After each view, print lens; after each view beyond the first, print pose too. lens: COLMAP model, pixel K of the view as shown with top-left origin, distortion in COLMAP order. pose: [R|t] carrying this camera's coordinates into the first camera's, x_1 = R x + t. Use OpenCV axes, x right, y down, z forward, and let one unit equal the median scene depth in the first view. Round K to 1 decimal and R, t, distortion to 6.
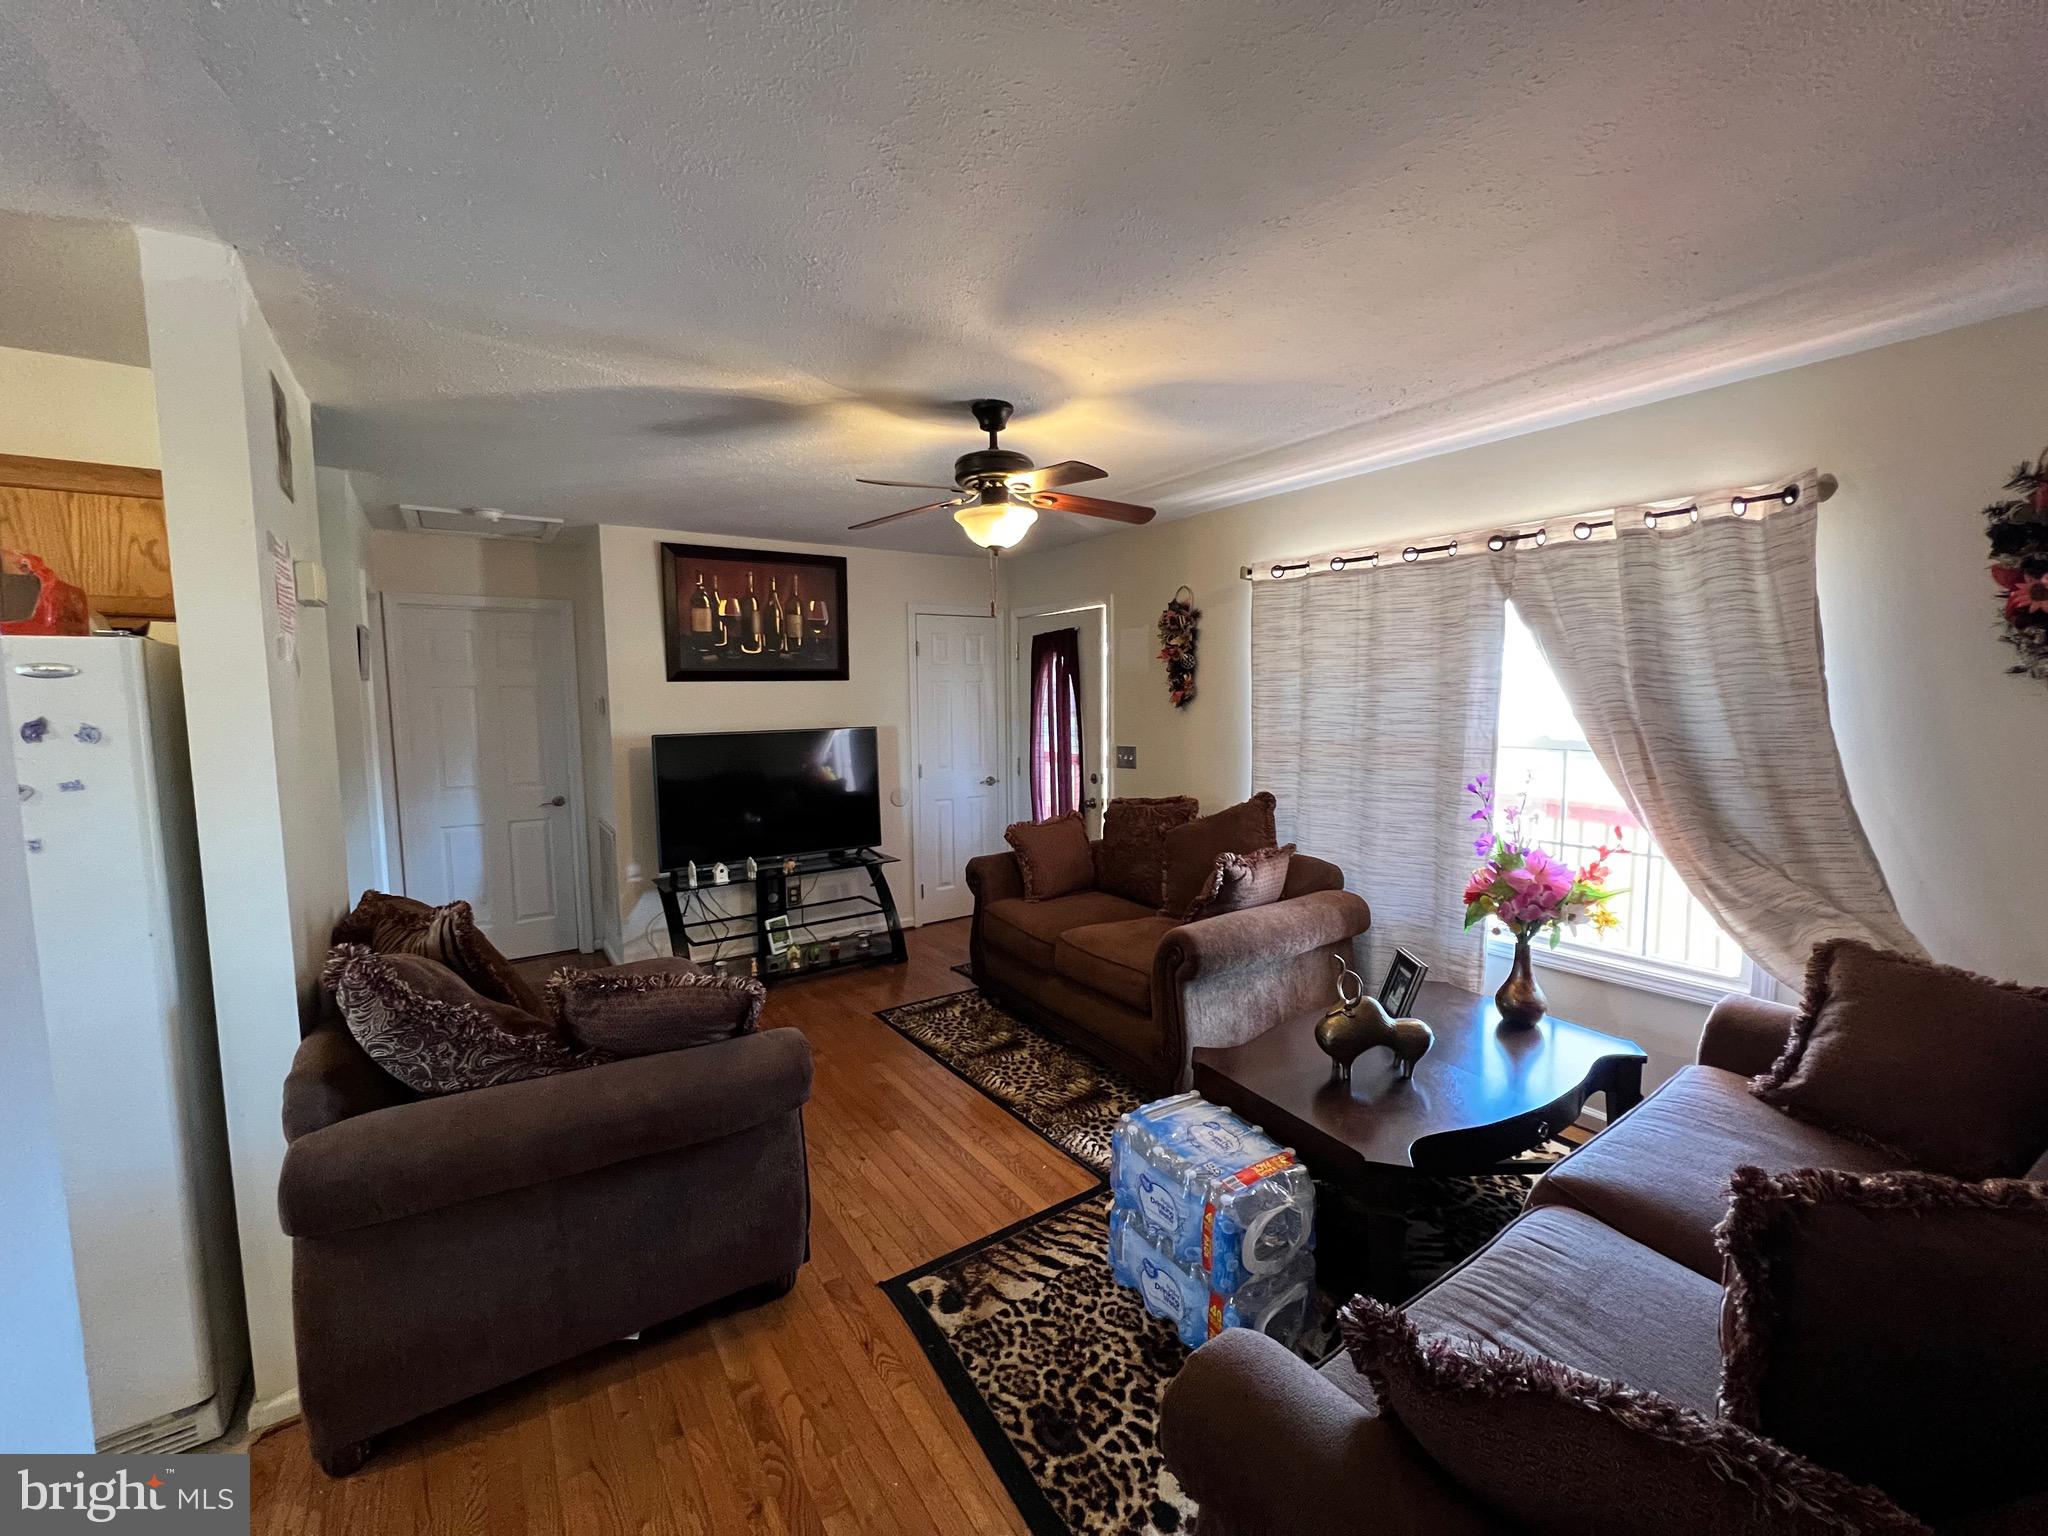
lens RADIAL K [[819.1, 0, 1026.7], [0, 819.1, 759.5], [0, 0, 1]] dist [-0.001426, 0.000407]
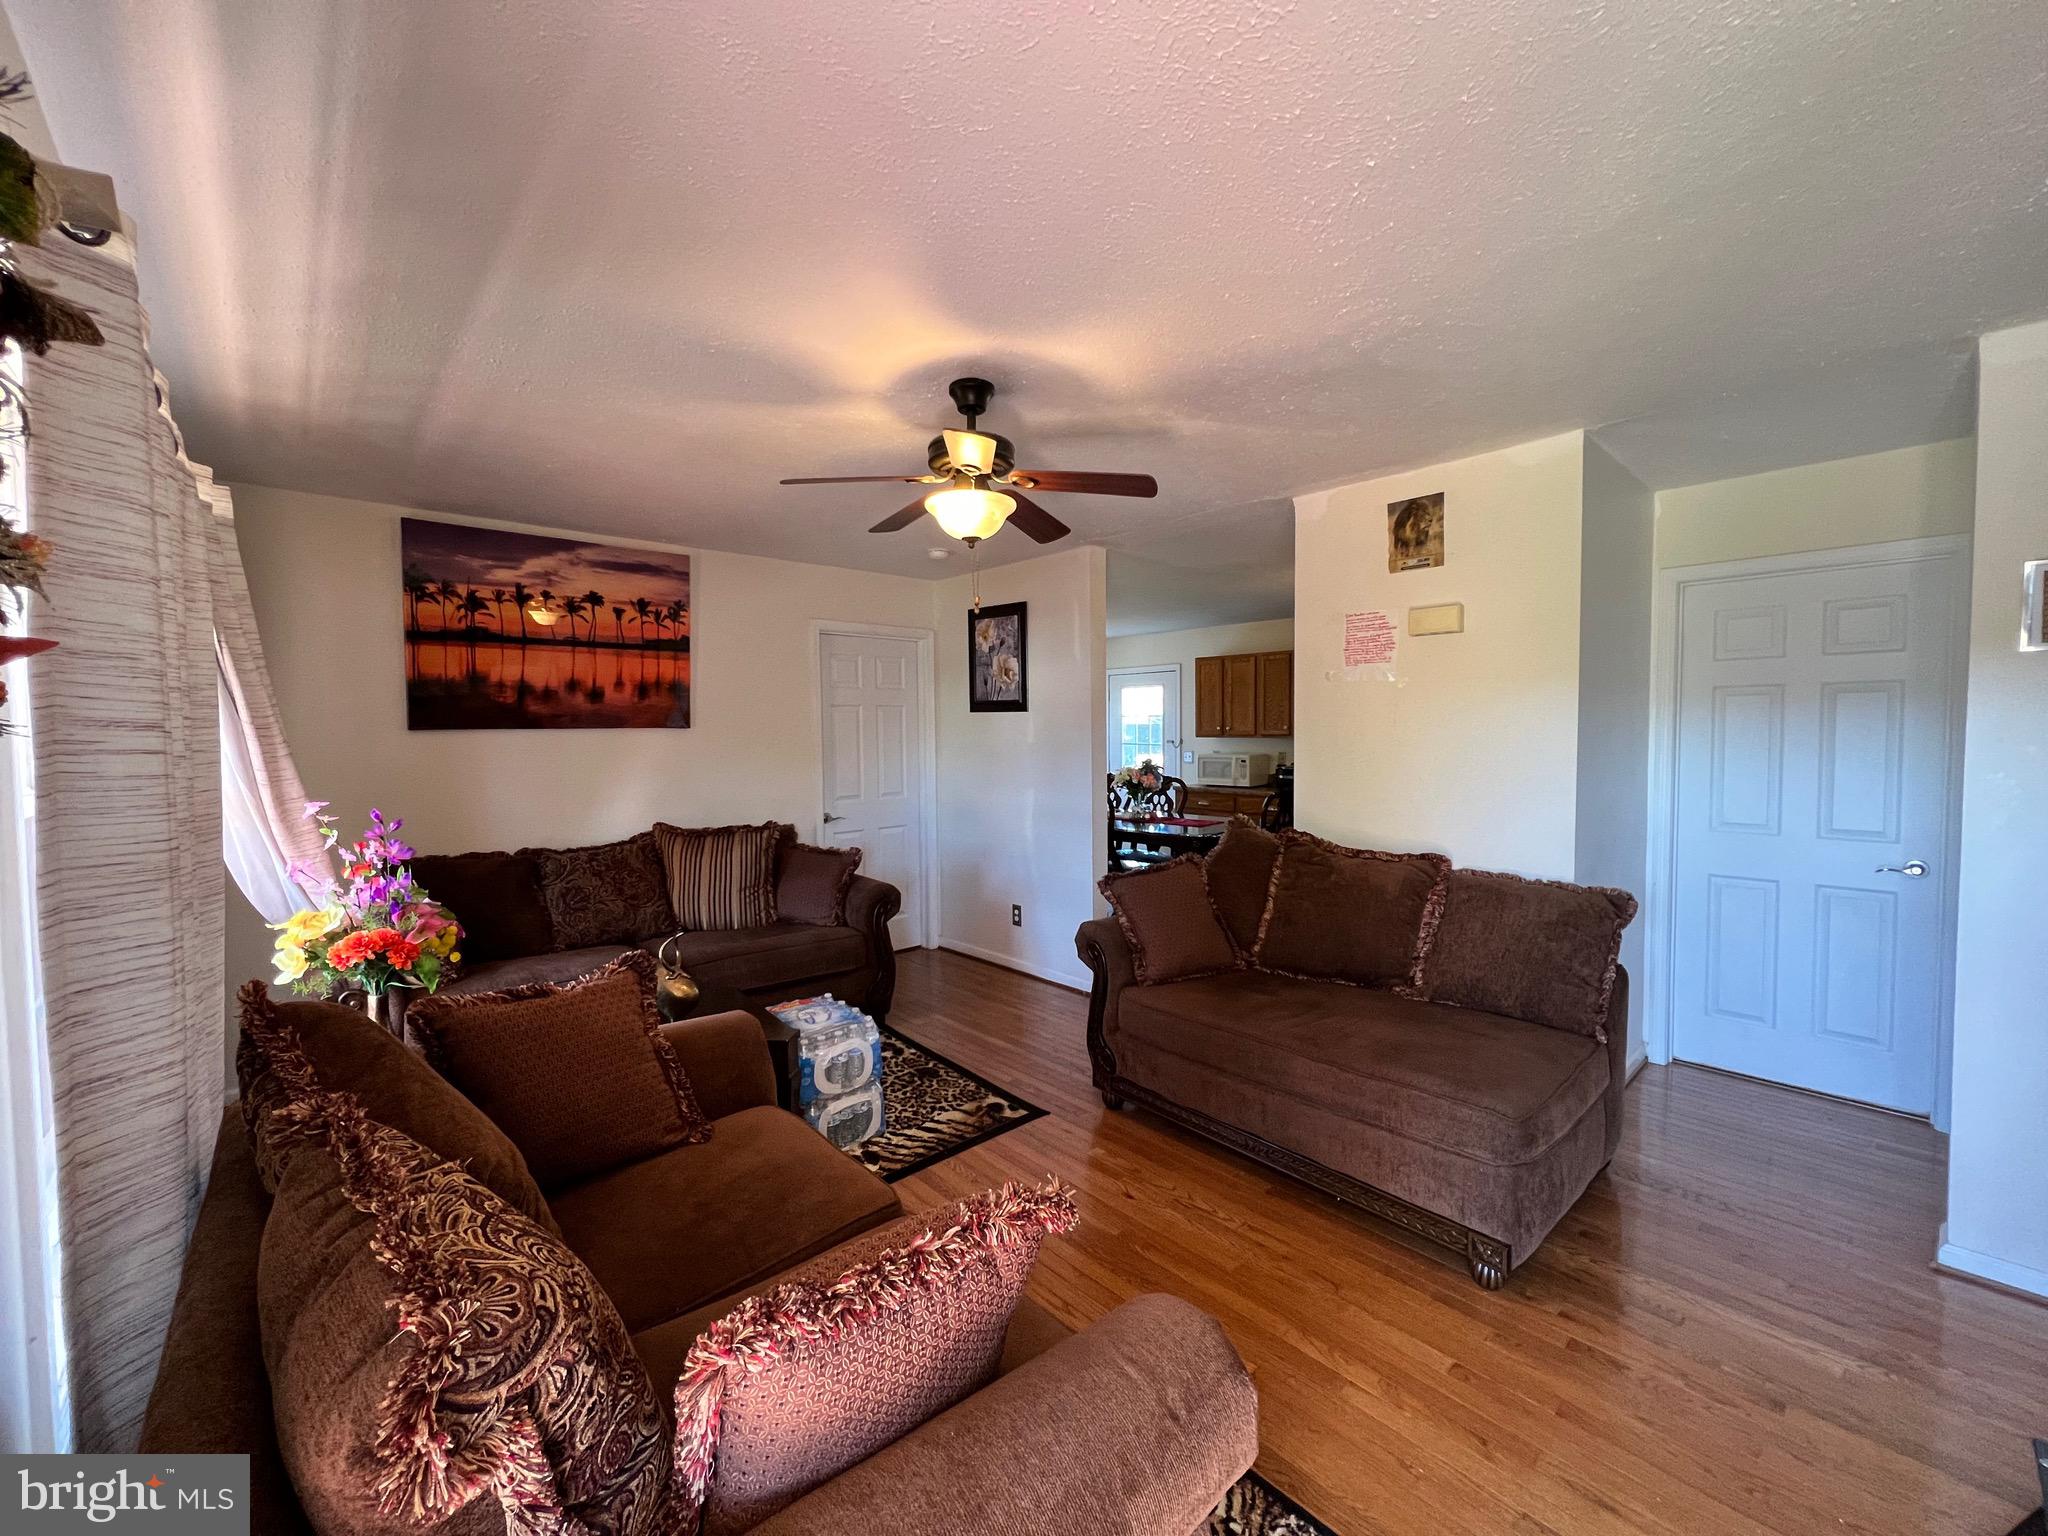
lens RADIAL K [[819.1, 0, 1029.4], [0, 819.1, 761.4], [0, 0, 1]] dist [-0.001426, 0.000407]
pose [[-0.990183, 0.027312, -0.137083, 0.029831], [0.010350, 0.992358, 0.122955, -0.131230], [0.139394, 0.120329, -0.982899, 2.024989]]
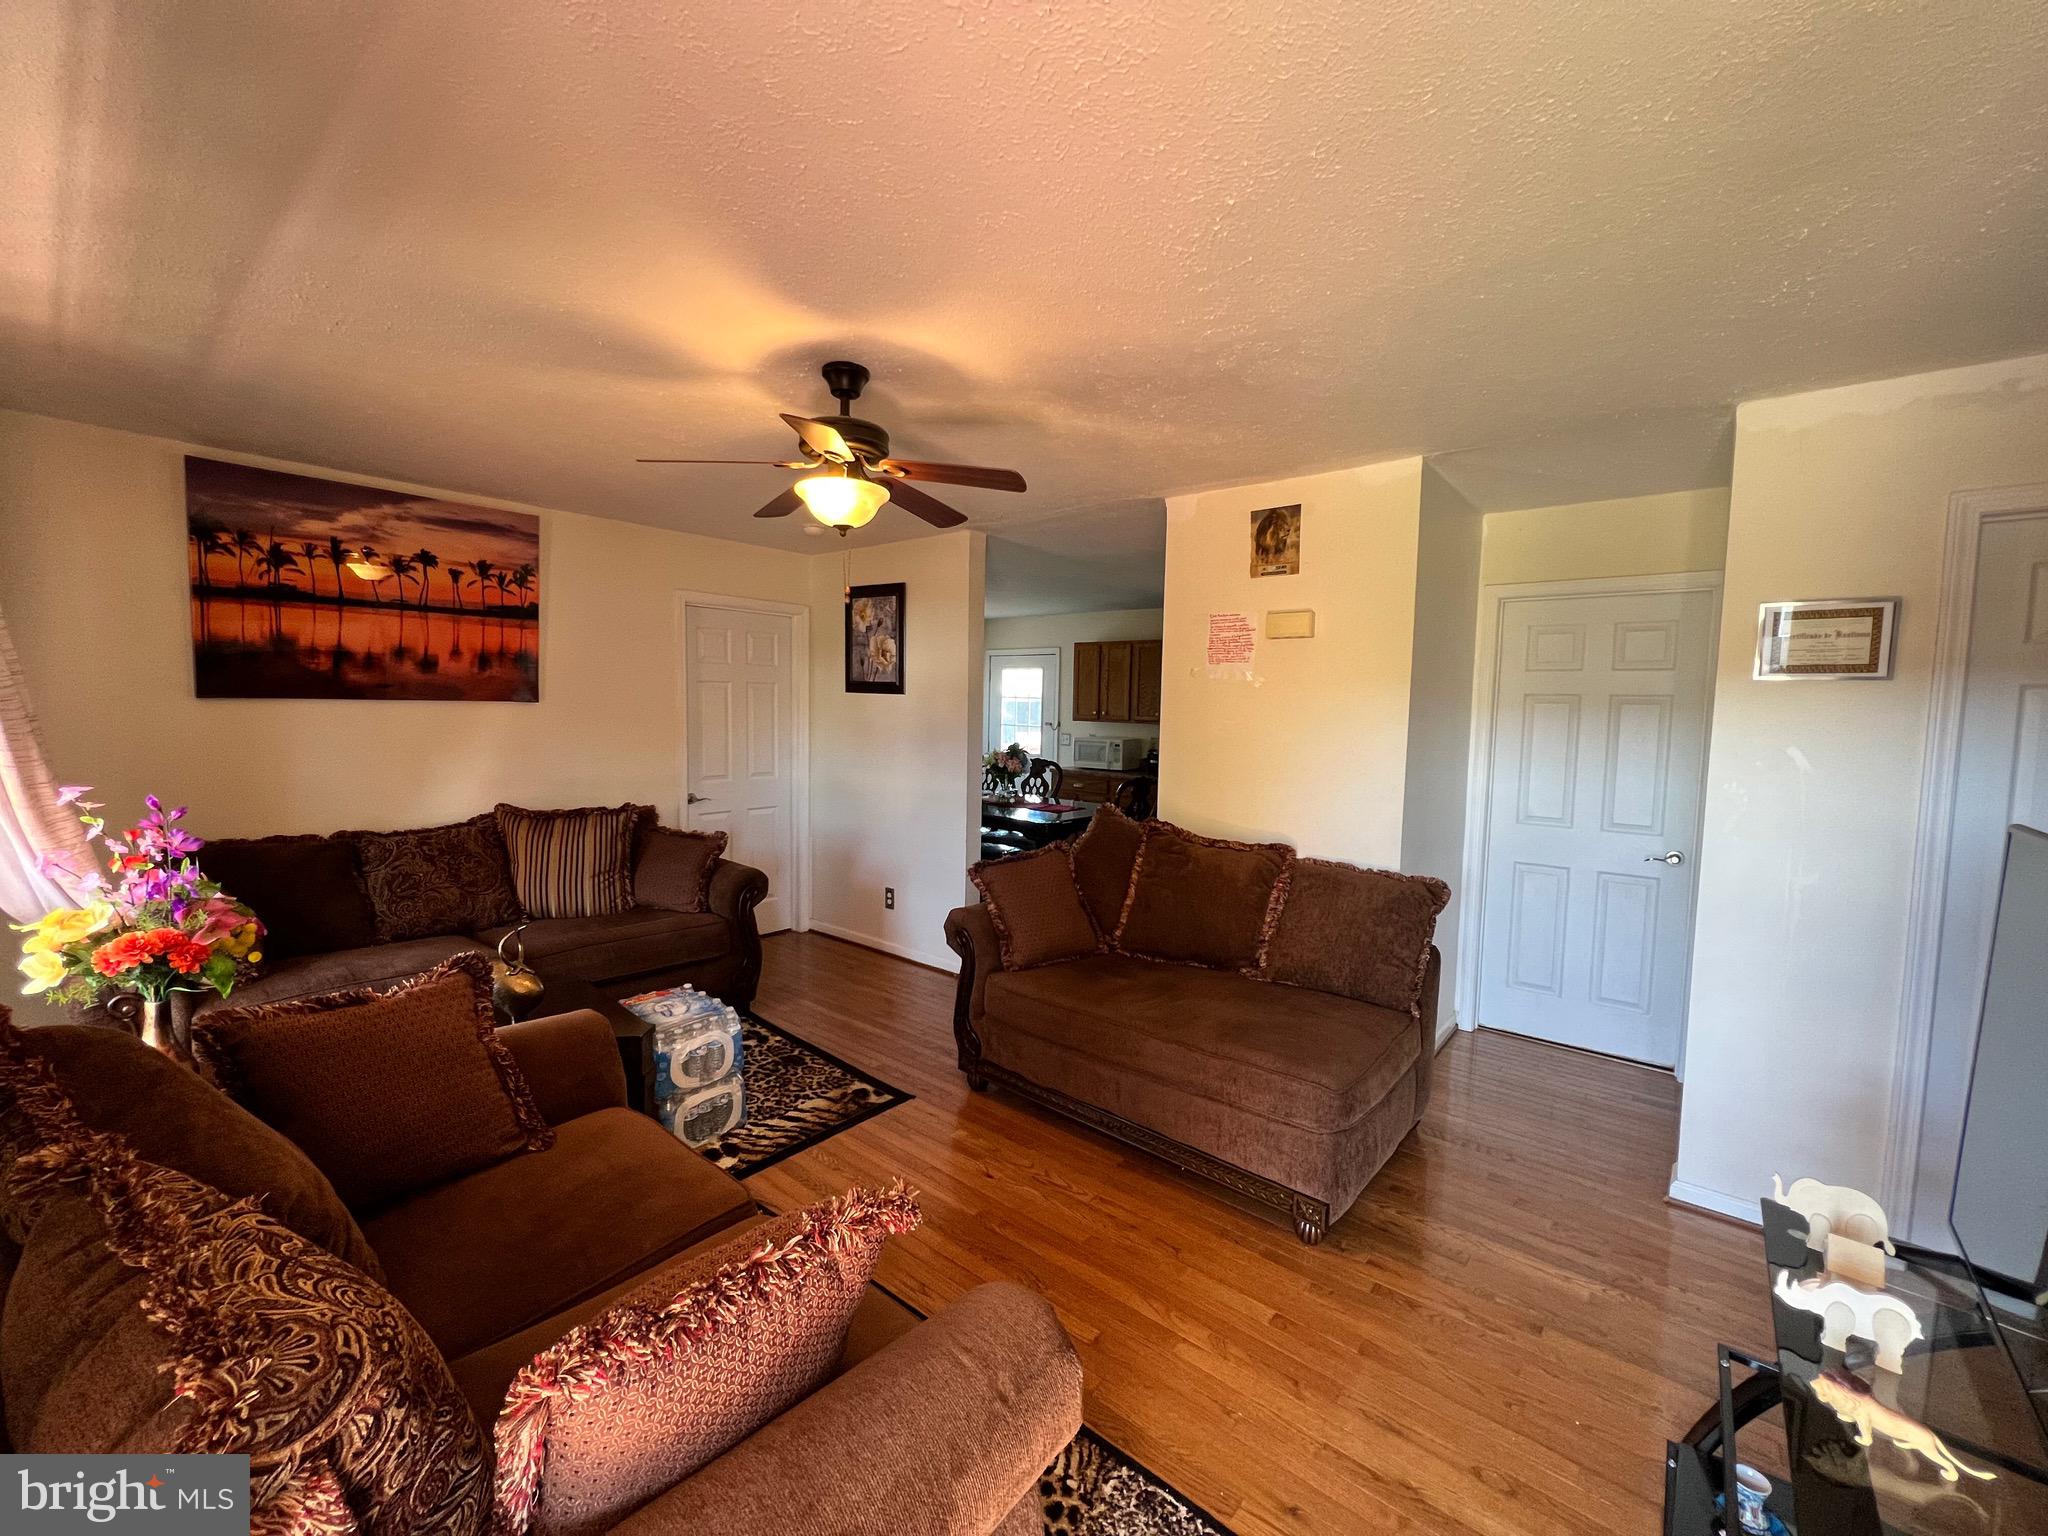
lens RADIAL K [[819.1, 0, 1030.0], [0, 819.1, 760.4], [0, 0, 1]] dist [-0.001426, 0.000407]
pose [[-0.960832, 0.013011, -0.276826, 0.016182], [-0.030113, 0.988081, 0.150958, -0.155738], [0.275490, 0.153381, -0.948988, 2.037625]]
